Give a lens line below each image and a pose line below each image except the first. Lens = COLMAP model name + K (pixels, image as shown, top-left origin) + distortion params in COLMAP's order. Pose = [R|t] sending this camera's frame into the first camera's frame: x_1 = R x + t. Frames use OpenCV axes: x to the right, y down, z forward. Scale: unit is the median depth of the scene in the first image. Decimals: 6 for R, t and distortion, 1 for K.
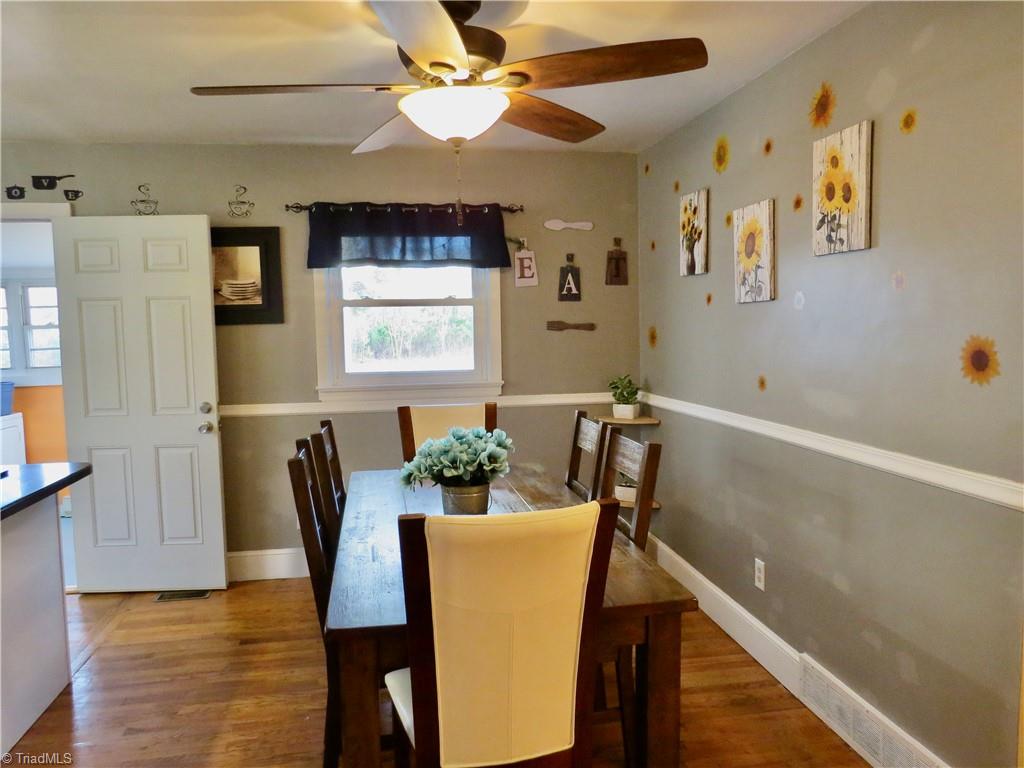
lens RADIAL K [[734.6, 0, 508.3], [0, 734.6, 384.4], [0, 0, 1]] dist [-0.023852, 0.001023]
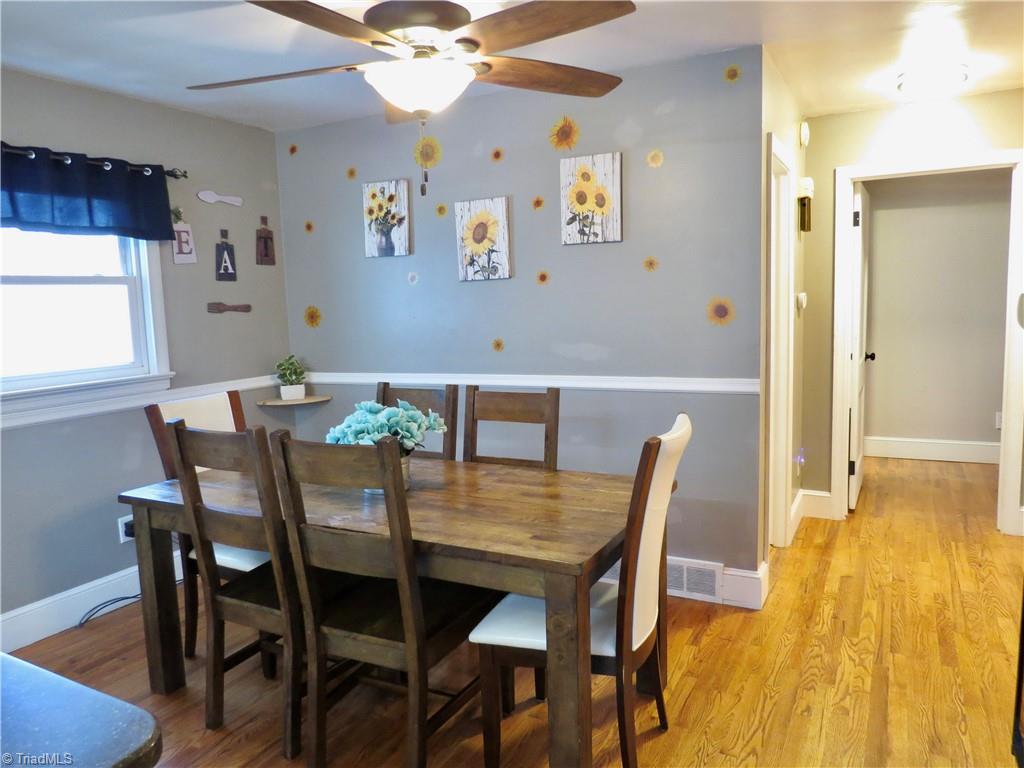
lens RADIAL K [[734.6, 0, 508.0], [0, 734.6, 385.8], [0, 0, 1]] dist [-0.023852, 0.001023]
pose [[0.607111, -0.099461, 0.788368, -0.520271], [0.091179, 0.994302, 0.055227, 0.000004], [-0.789369, 0.038354, 0.612720, 0.184785]]
